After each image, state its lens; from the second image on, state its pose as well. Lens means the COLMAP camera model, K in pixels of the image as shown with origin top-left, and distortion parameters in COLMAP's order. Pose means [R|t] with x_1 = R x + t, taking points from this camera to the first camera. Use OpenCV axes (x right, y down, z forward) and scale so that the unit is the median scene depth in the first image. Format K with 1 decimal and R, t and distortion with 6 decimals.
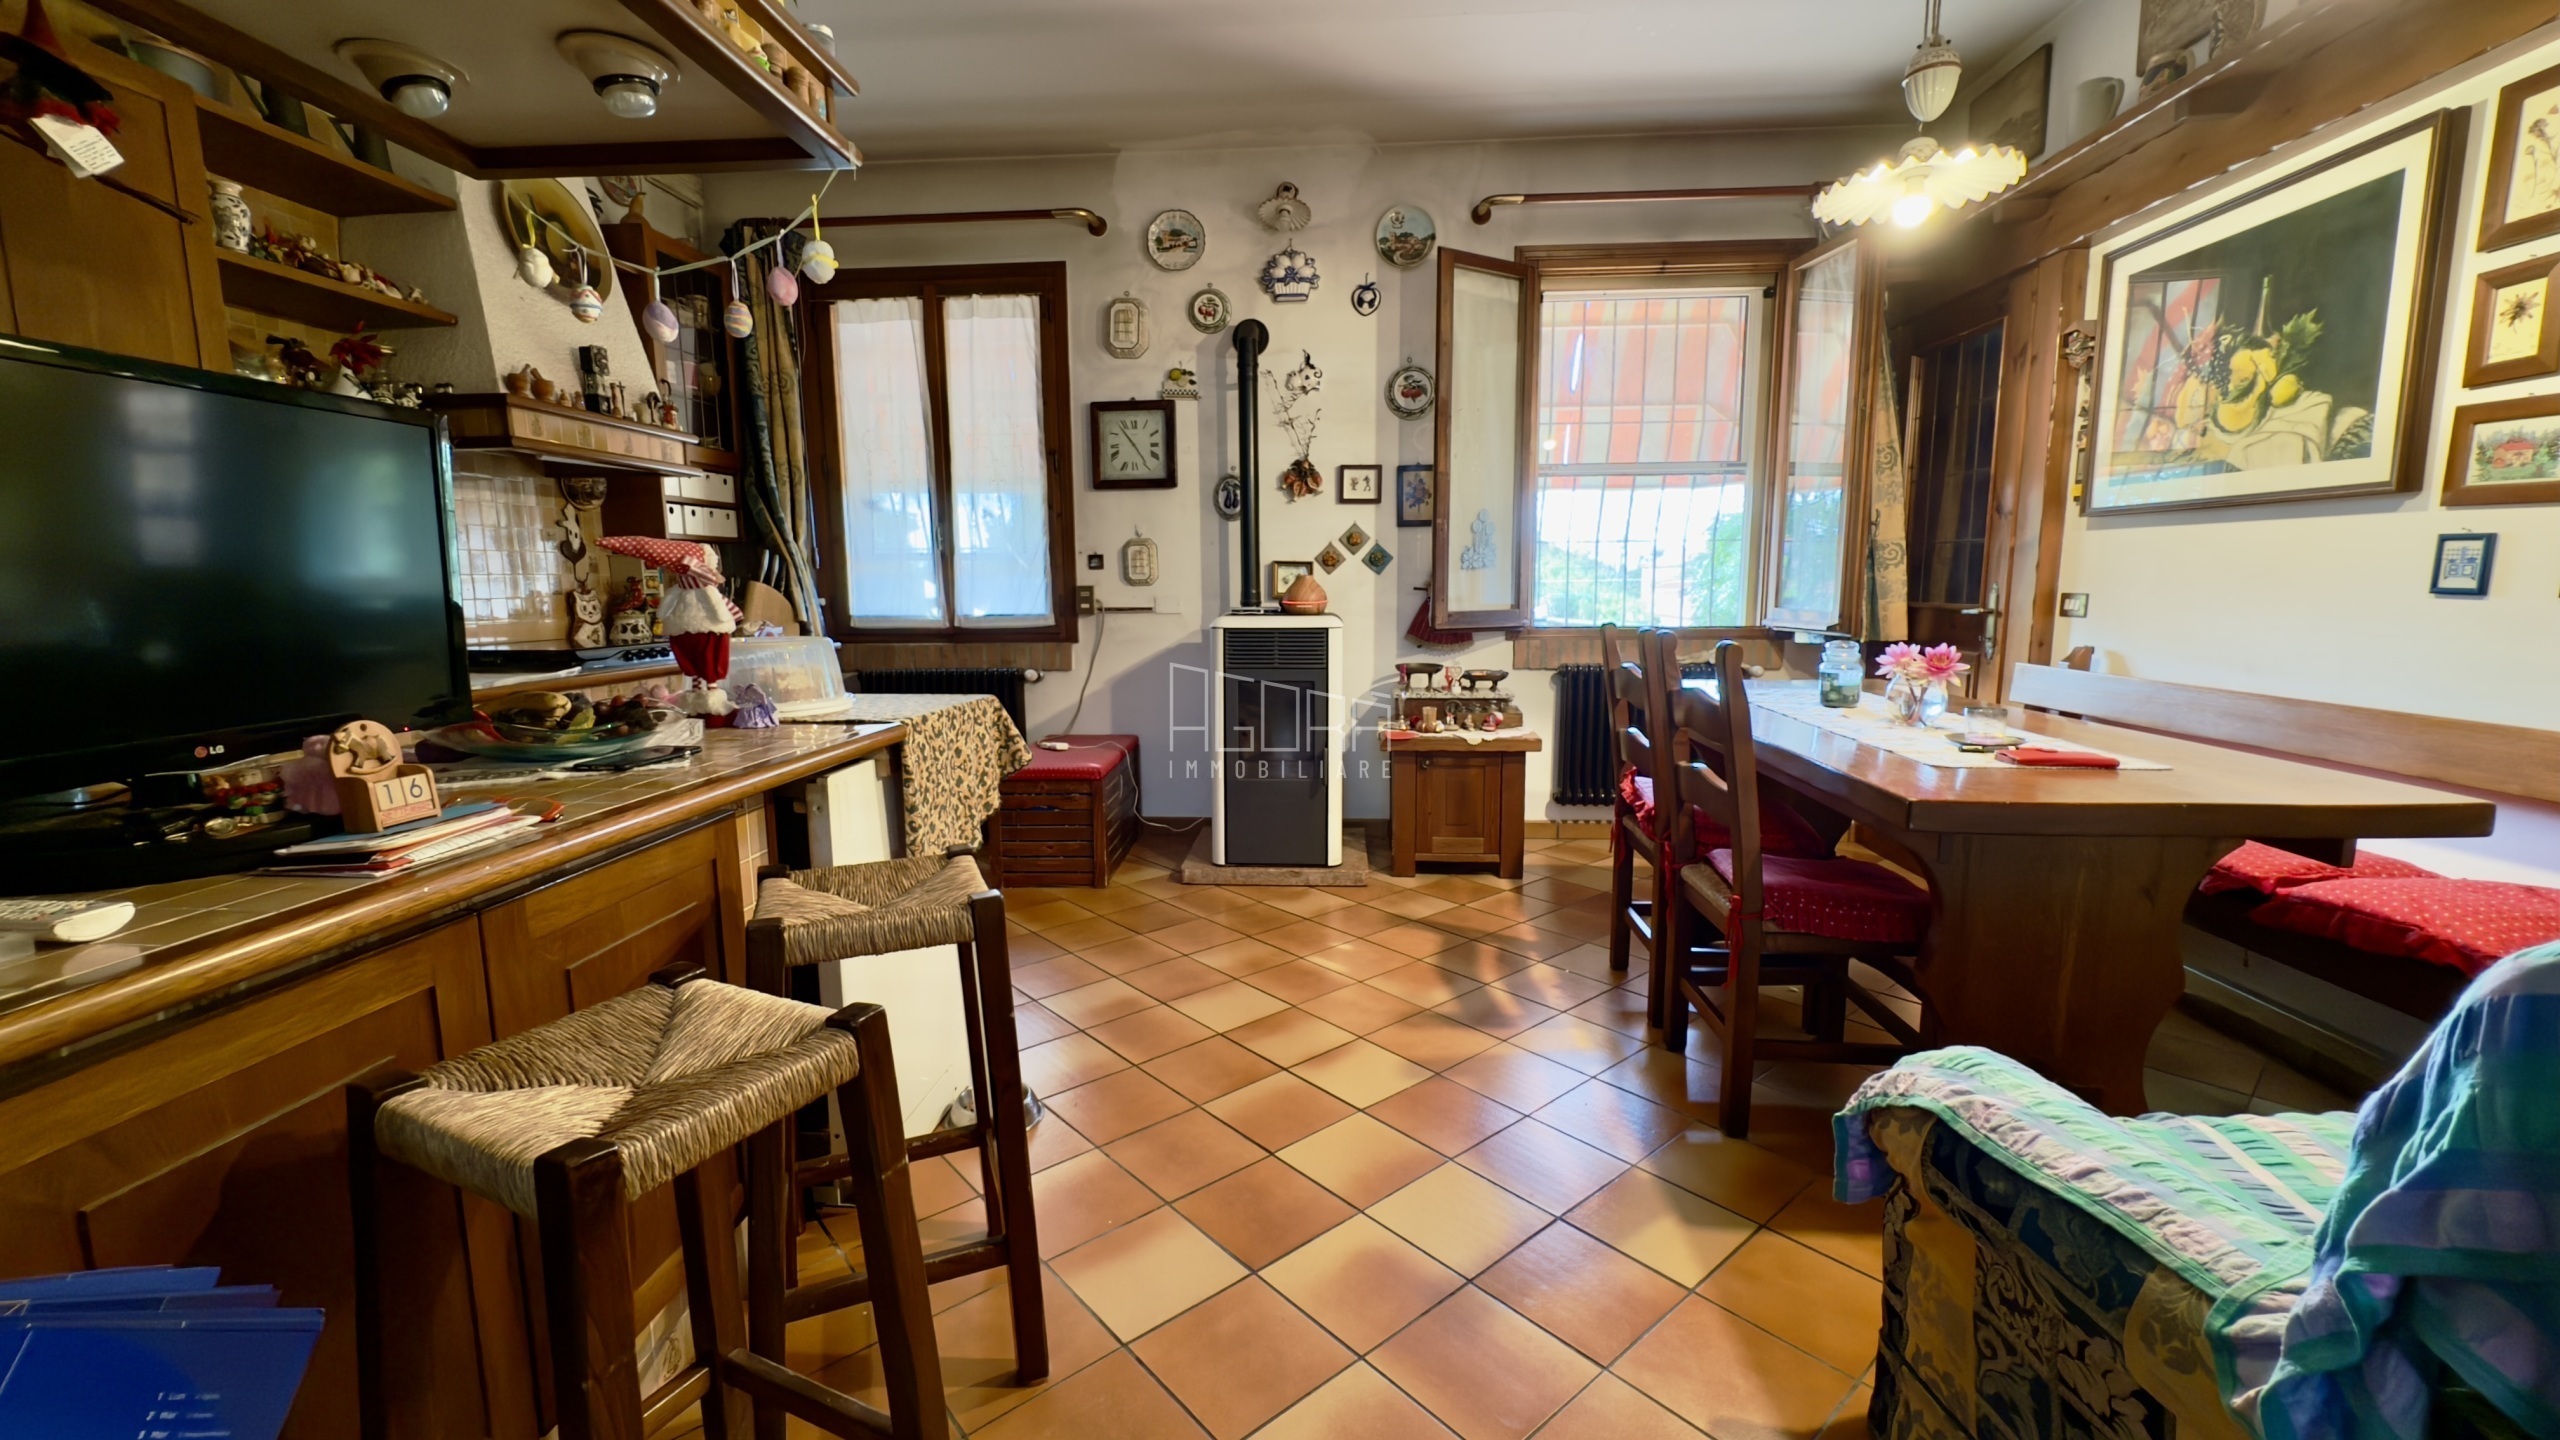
lens RADIAL K [[1022.8, 0, 1287.8], [0, 1022.8, 719.6], [0, 0, 1]] dist [-0.004425, 0.000394]
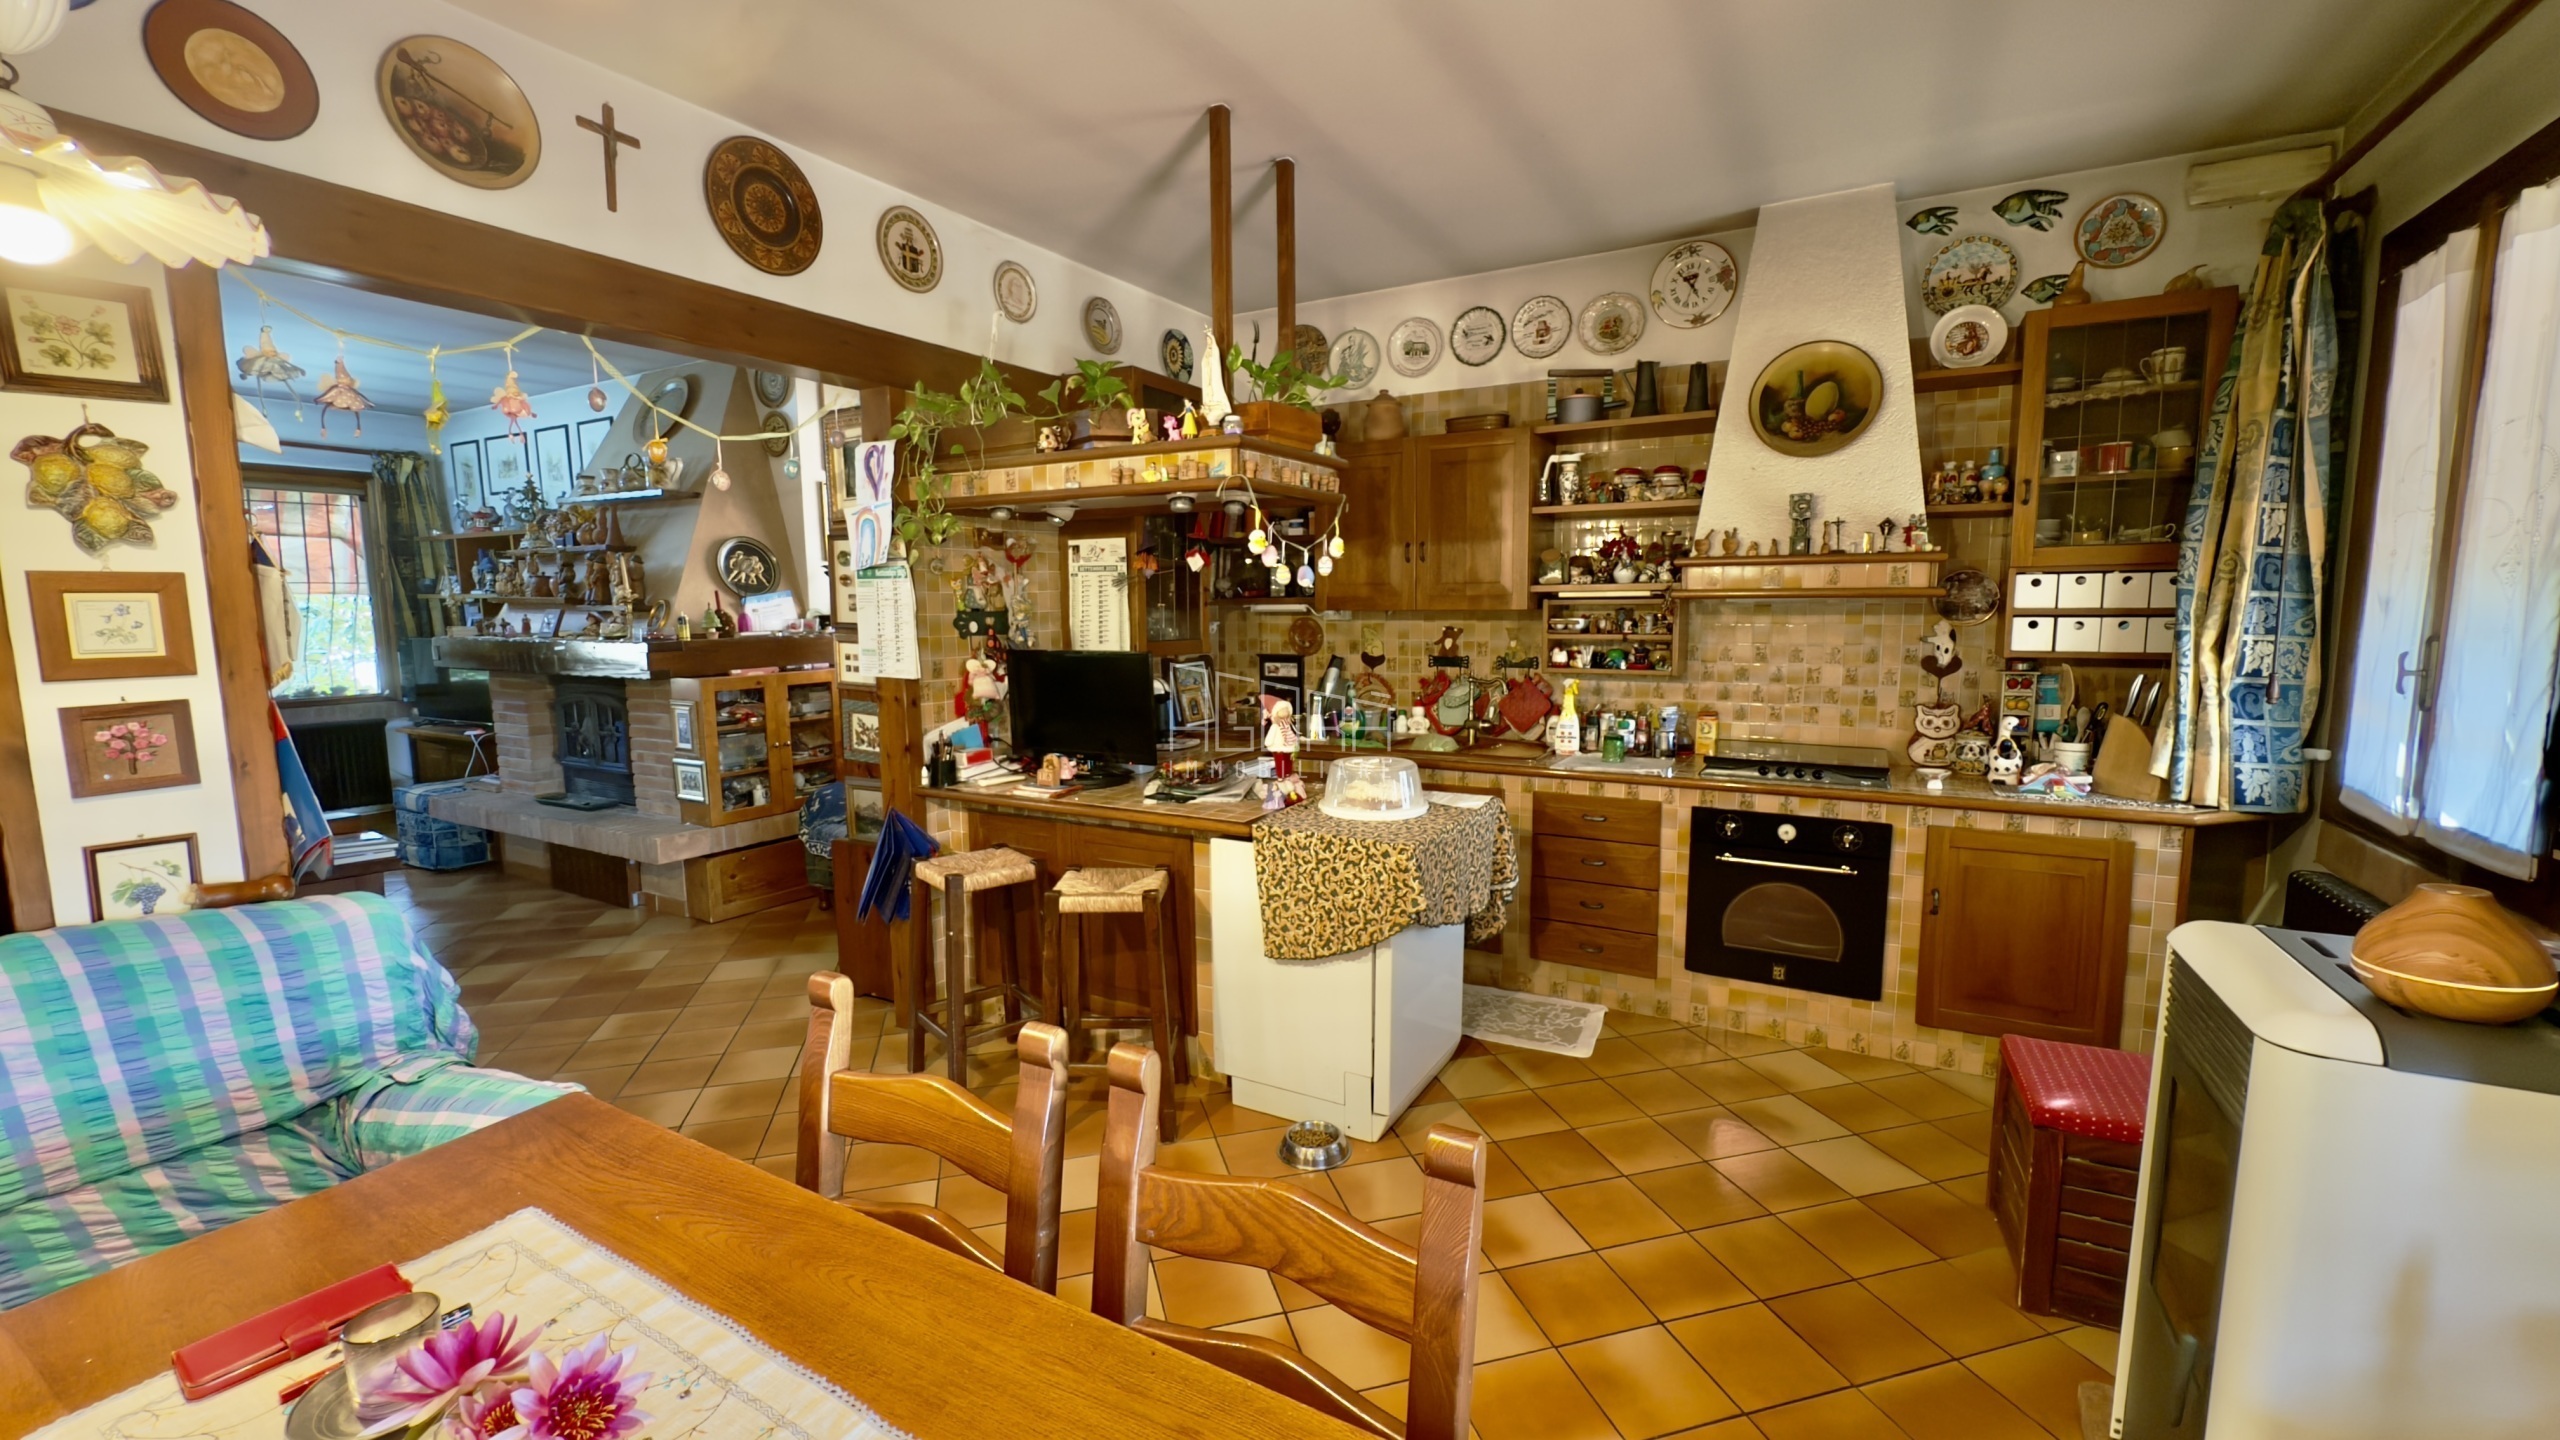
lens RADIAL K [[1022.8, 0, 1272.0], [0, 1022.8, 717.8], [0, 0, 1]] dist [-0.004425, 0.000394]
pose [[-0.438512, 0.116811, -0.891102, 0.420826], [-0.109535, 0.977179, 0.181997, -0.191890], [0.892025, 0.177415, -0.415710, 0.711973]]
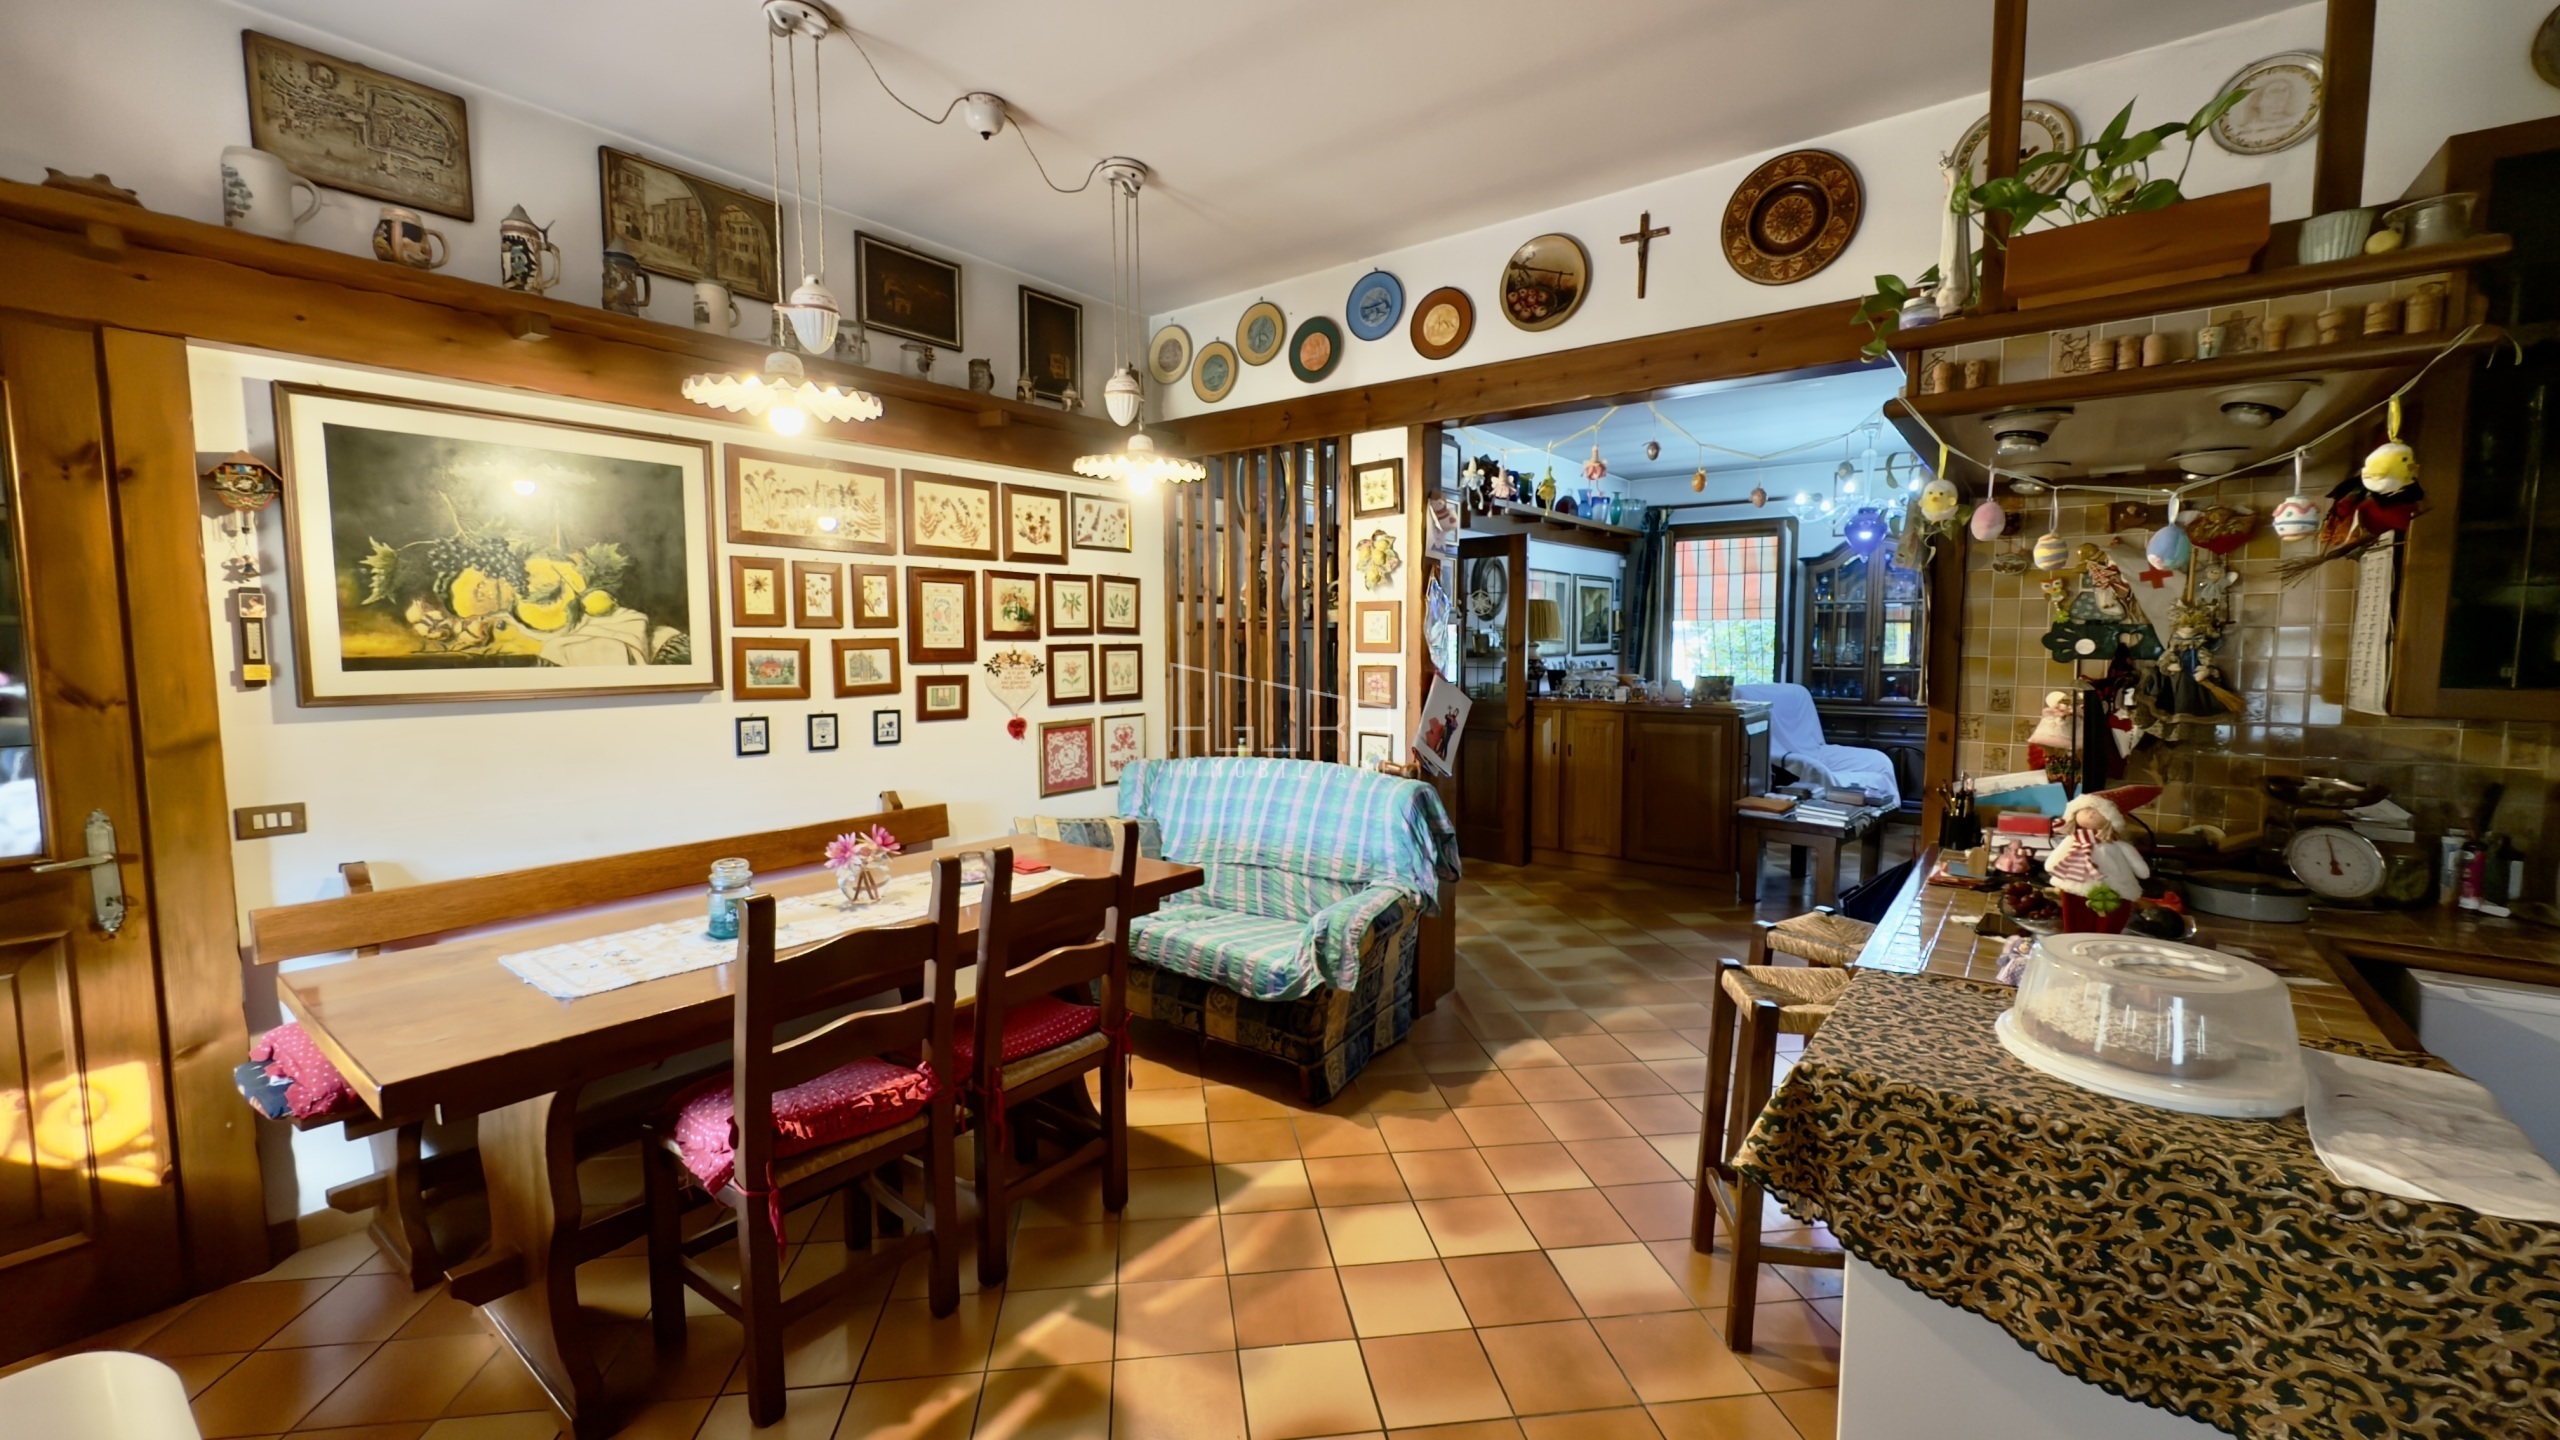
lens RADIAL K [[1022.8, 0, 1280.3], [0, 1022.8, 722.0], [0, 0, 1]] dist [-0.004425, 0.000394]
pose [[-0.831488, -0.035961, 0.554377, -0.200327], [0.086555, 0.977331, 0.193217, -0.196733], [-0.548758, 0.208642, -0.809526, 0.879056]]
